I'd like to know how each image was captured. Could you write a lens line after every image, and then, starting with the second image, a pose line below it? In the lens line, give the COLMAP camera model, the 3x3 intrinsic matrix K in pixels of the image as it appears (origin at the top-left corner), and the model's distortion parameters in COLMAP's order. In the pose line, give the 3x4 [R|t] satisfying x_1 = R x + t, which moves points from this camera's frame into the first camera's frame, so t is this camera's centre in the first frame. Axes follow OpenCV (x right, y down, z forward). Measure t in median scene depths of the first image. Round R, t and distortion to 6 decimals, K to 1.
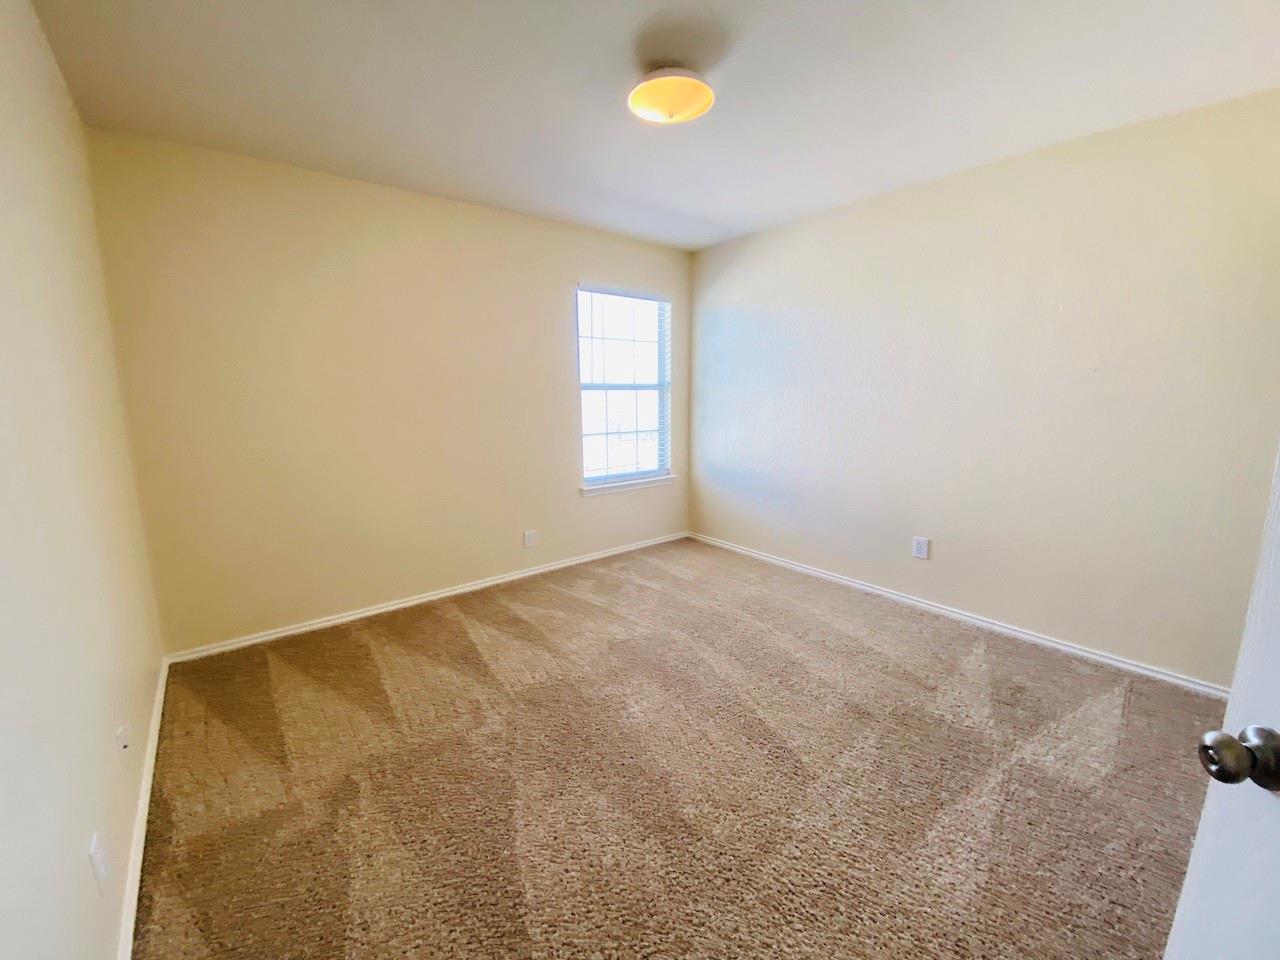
lens RADIAL K [[518.4, 0, 640.0], [0, 518.4, 480.0], [0, 0, 1]] dist [0.033500, -0.026412]
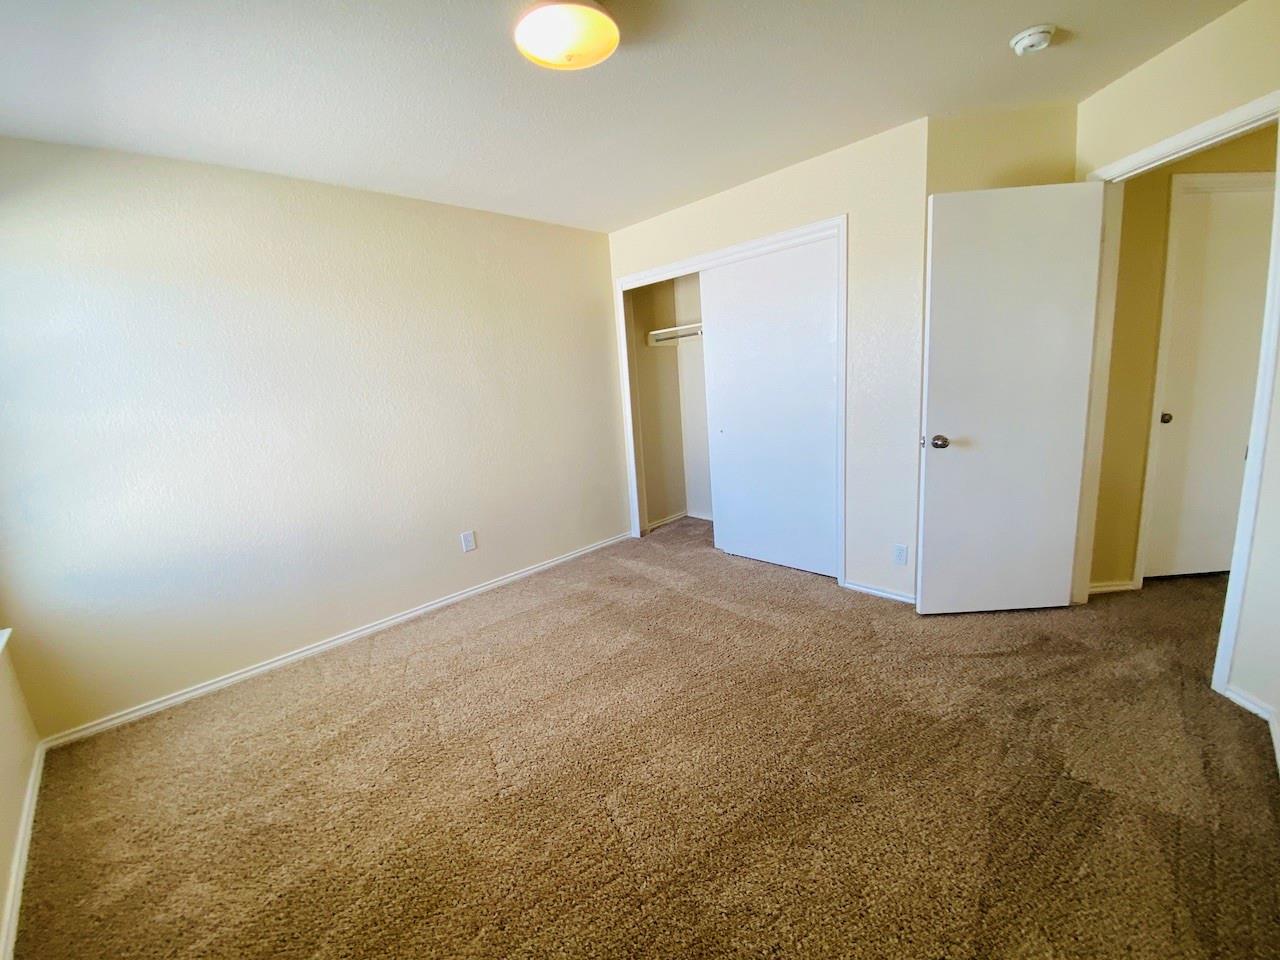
lens RADIAL K [[518.4, 0, 640.0], [0, 518.4, 480.0], [0, 0, 1]] dist [0.033500, -0.026412]
pose [[-0.131234, -0.170892, 0.976511, -0.553902], [0.232220, 0.952325, 0.197868, -0.125100], [-0.963769, 0.252733, -0.085293, 0.714087]]
